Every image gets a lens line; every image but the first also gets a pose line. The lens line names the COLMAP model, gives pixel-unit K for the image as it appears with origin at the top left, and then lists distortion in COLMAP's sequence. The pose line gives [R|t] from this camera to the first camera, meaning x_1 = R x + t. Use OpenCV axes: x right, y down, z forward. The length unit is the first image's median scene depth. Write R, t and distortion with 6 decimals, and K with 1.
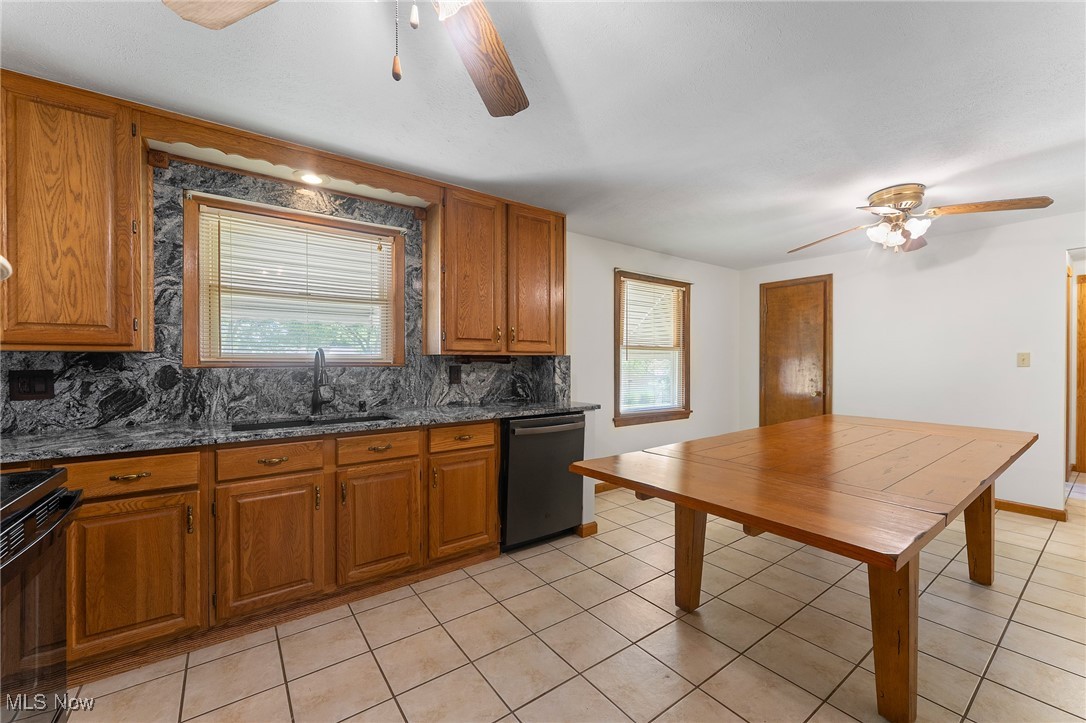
lens RADIAL K [[436.3, 0, 543.2], [0, 436.3, 363.0], [0, 0, 1]] dist [-0.000644, -0.000378]
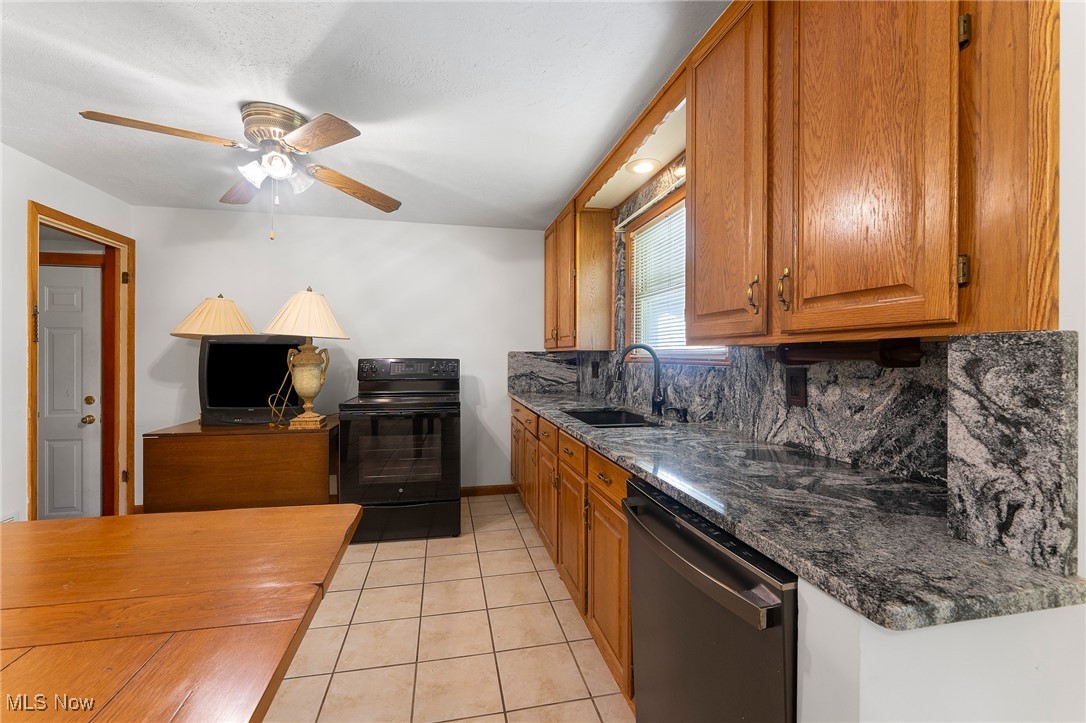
lens RADIAL K [[436.3, 0, 533.9], [0, 436.3, 357.2], [0, 0, 1]] dist [-0.000644, -0.000378]
pose [[-0.419491, 0.000248, -0.907760, 0.409682], [-0.009702, 0.999942, 0.004756, -0.005782], [0.907708, 0.010802, -0.419464, 1.093976]]
